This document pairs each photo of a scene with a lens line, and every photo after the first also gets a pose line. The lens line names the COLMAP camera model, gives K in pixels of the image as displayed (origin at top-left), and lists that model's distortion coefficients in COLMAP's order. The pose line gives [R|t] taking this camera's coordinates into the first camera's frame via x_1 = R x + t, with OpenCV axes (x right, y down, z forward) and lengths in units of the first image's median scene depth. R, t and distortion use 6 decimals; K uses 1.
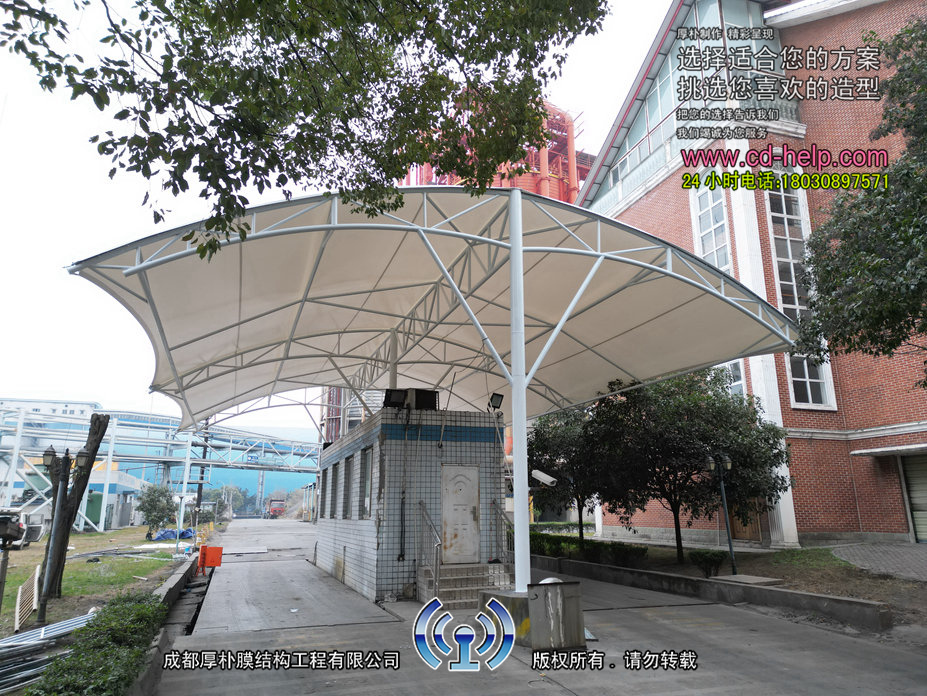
lens RADIAL K [[648.2, 0, 463.5], [0, 648.2, 348.0], [0, 0, 1]] dist [0.100592, -0.113443]
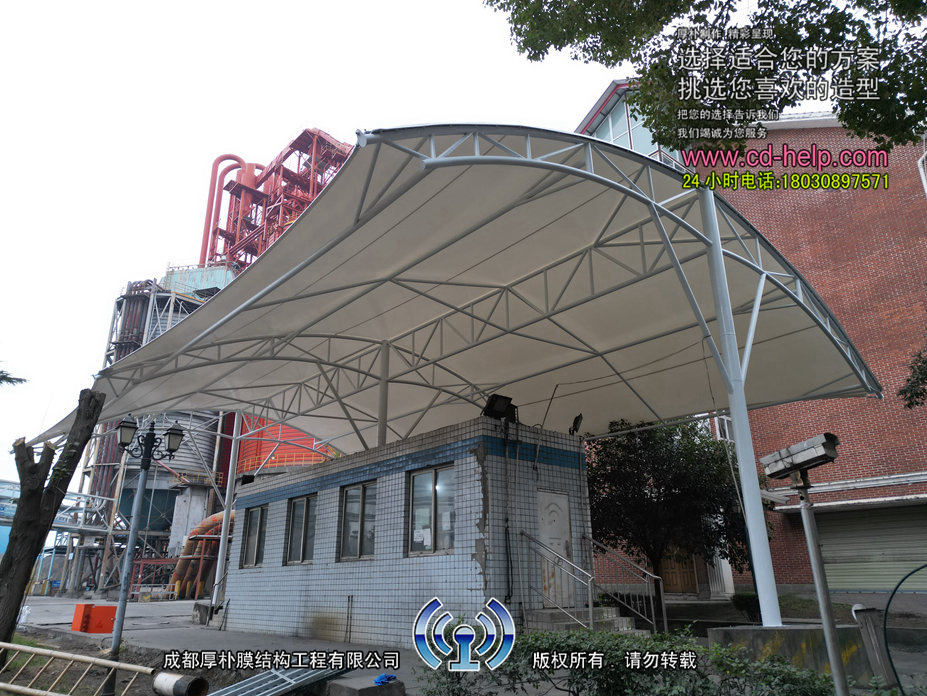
lens RADIAL K [[647.8, 0, 463.5], [0, 647.8, 348.0], [0, 0, 1]] dist [0.084030, -0.071102]
pose [[0.926552, 0.126619, 0.354217, -0.451962], [-0.088332, 0.988553, -0.122313, 0.108162], [-0.365649, 0.082040, 0.927130, 0.223583]]
